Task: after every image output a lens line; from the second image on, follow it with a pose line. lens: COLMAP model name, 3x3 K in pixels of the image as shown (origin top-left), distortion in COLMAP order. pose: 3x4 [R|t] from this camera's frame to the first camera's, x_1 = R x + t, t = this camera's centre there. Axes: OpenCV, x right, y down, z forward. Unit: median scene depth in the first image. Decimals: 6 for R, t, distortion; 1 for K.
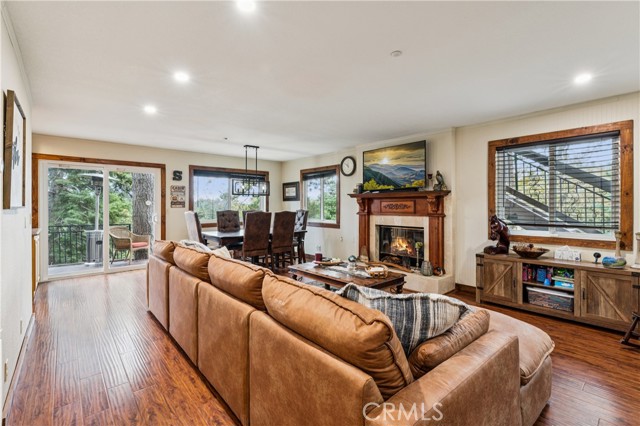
lens RADIAL K [[289.2, 0, 322.4], [0, 289.2, 210.2], [0, 0, 1]] dist [-0.005676, 0.002385]
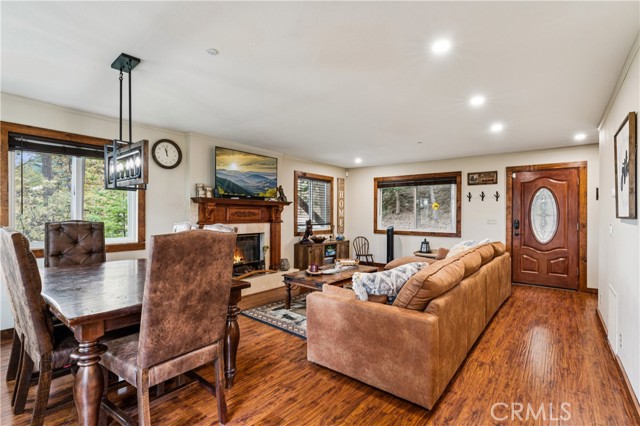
lens RADIAL K [[289.2, 0, 322.8], [0, 289.2, 215.5], [0, 0, 1]] dist [-0.005676, 0.002385]
pose [[-0.164697, -0.009996, 0.986294, -0.794393], [0.003548, 0.999936, 0.010727, -0.018539], [-0.986338, 0.005266, -0.164651, 0.938787]]
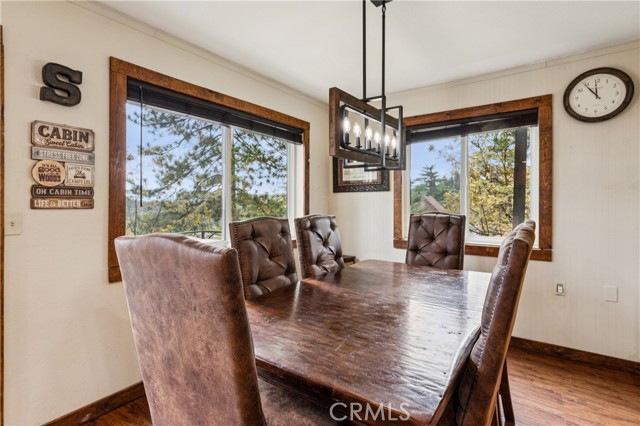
lens RADIAL K [[316.0, 0, 320.9], [0, 316.0, 208.0], [0, 0, 1]] dist [0.003487, -0.000045]
pose [[0.976676, -0.003527, 0.214688, -0.423002], [0.004380, 0.999984, -0.003496, -0.009831], [-0.214672, 0.004355, 0.976677, 0.847392]]
